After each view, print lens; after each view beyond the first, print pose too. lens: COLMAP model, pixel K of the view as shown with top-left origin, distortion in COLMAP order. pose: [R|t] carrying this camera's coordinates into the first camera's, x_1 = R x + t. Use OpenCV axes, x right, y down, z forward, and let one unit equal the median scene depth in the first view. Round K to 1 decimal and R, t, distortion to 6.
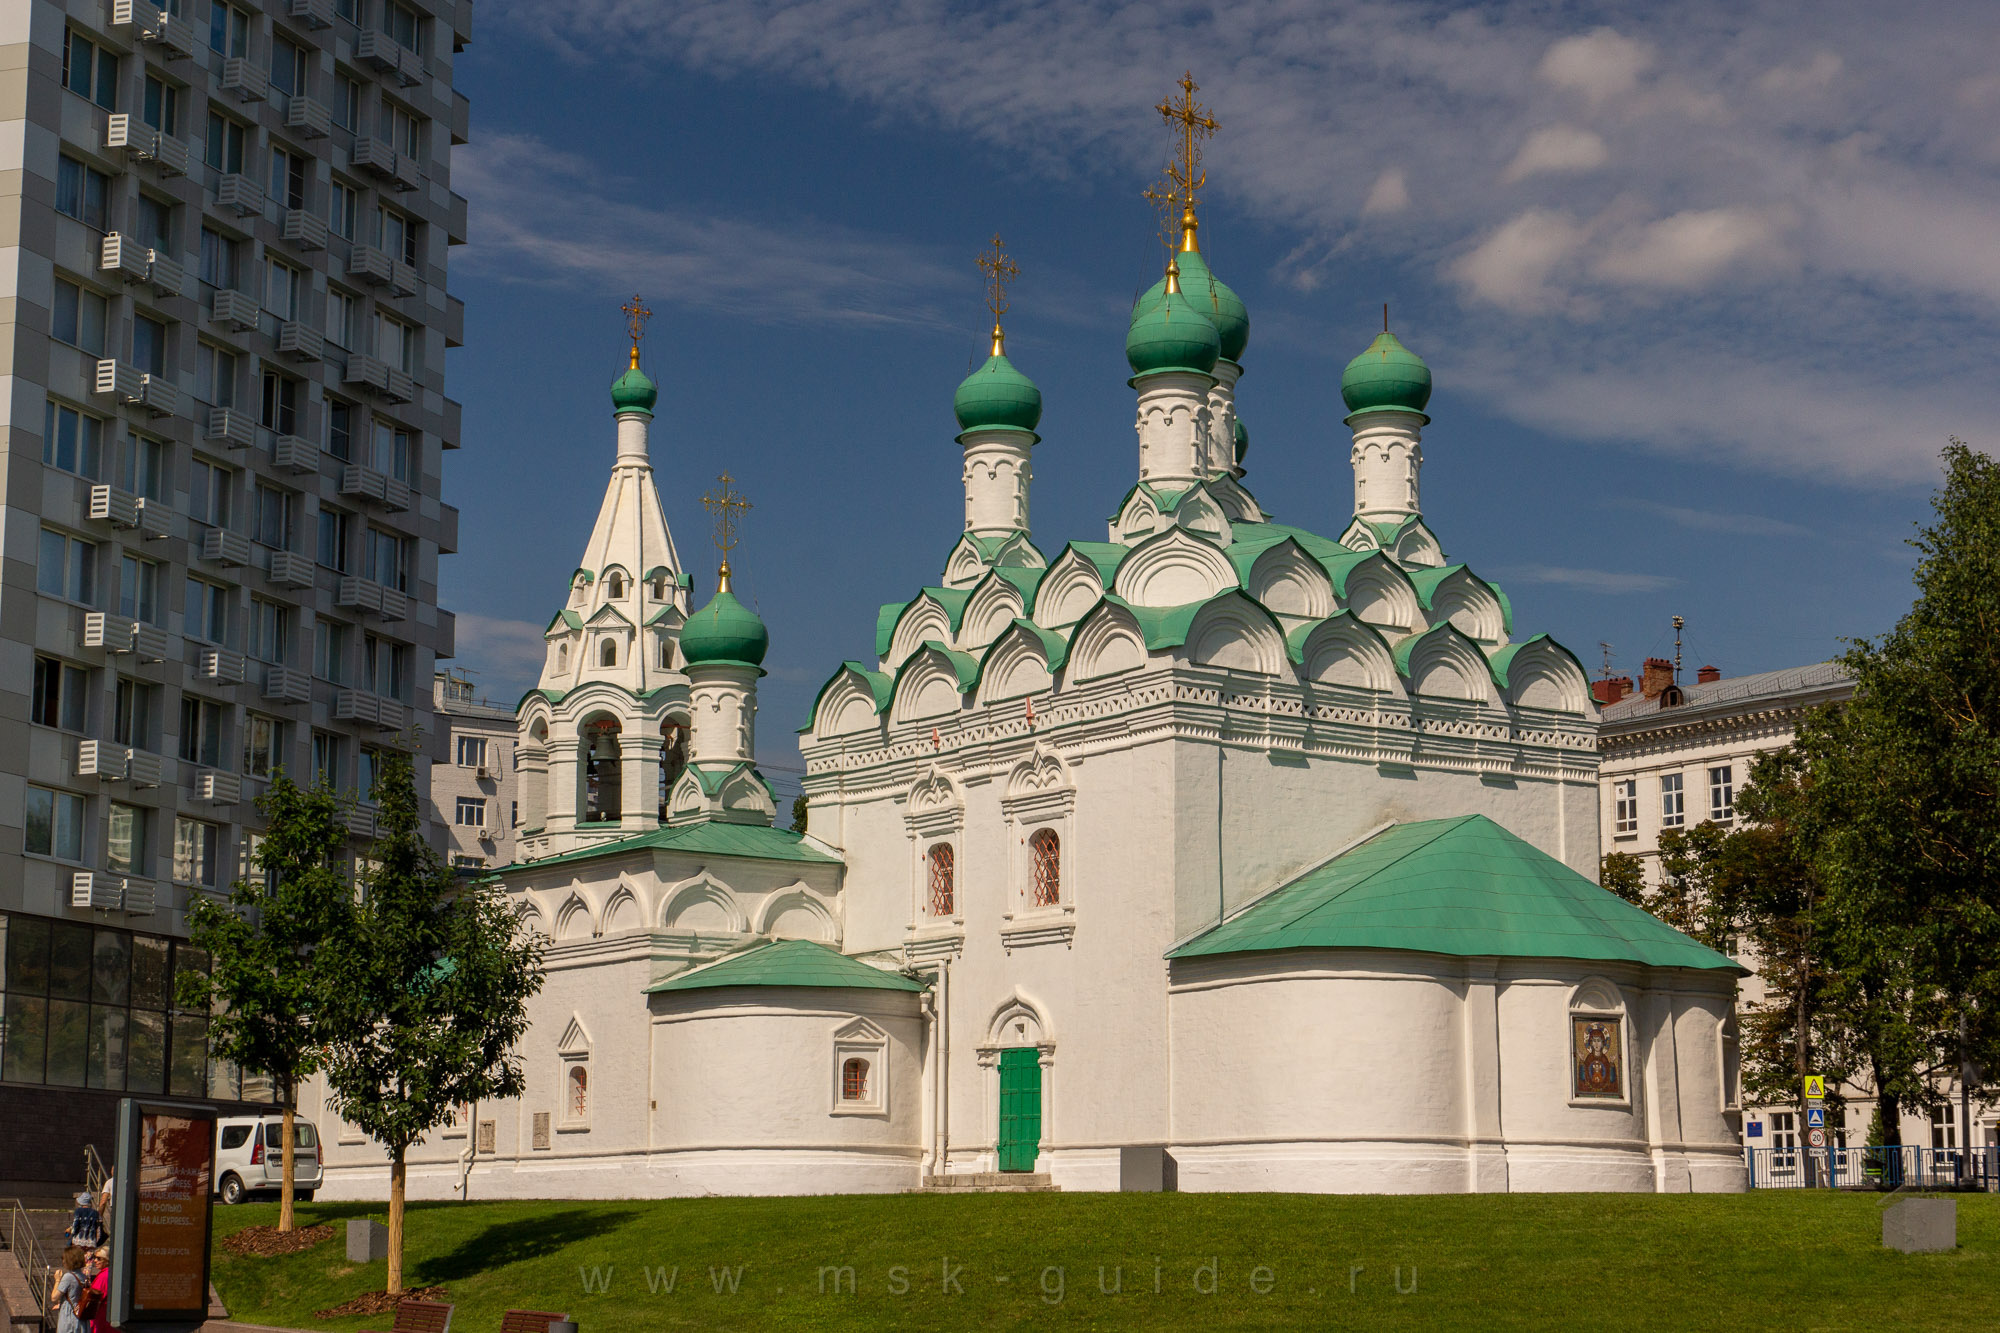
lens RADIAL K [[3501.6, 0, 1000.0], [0, 3501.6, 666.5], [0, 0, 1]] dist [0.023570, -0.024595]
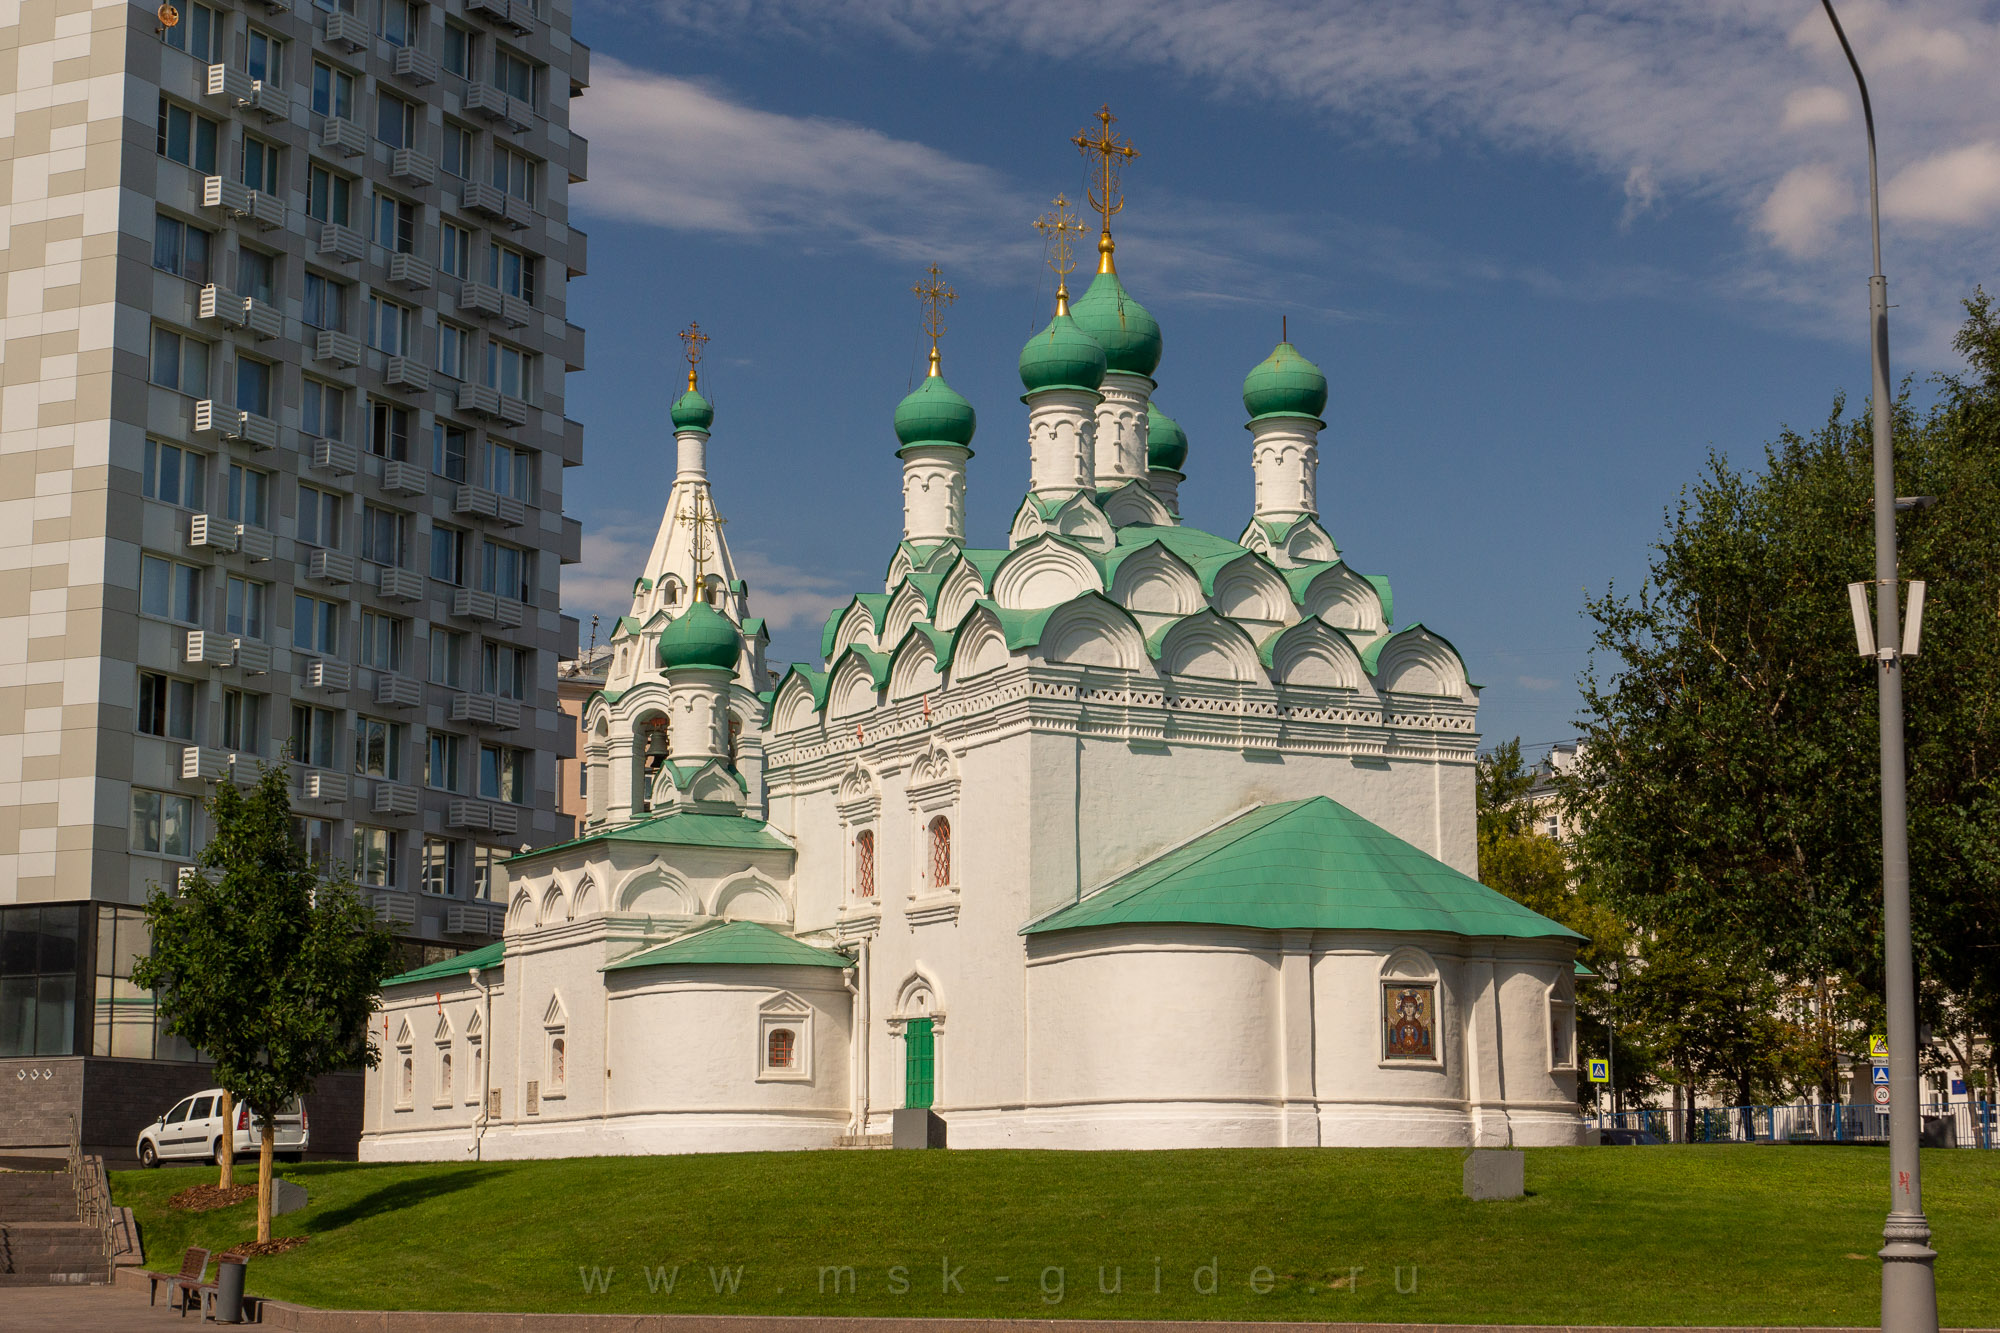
lens RADIAL K [[3443.7, 0, 1000.0], [0, 3443.7, 666.5], [0, 0, 1]] dist [0.021091, 0.034153]
pose [[0.991333, -0.023683, -0.129224, 0.162296], [0.024728, 0.999673, 0.006490, -0.006073], [0.129028, -0.009629, 0.991594, -0.051677]]
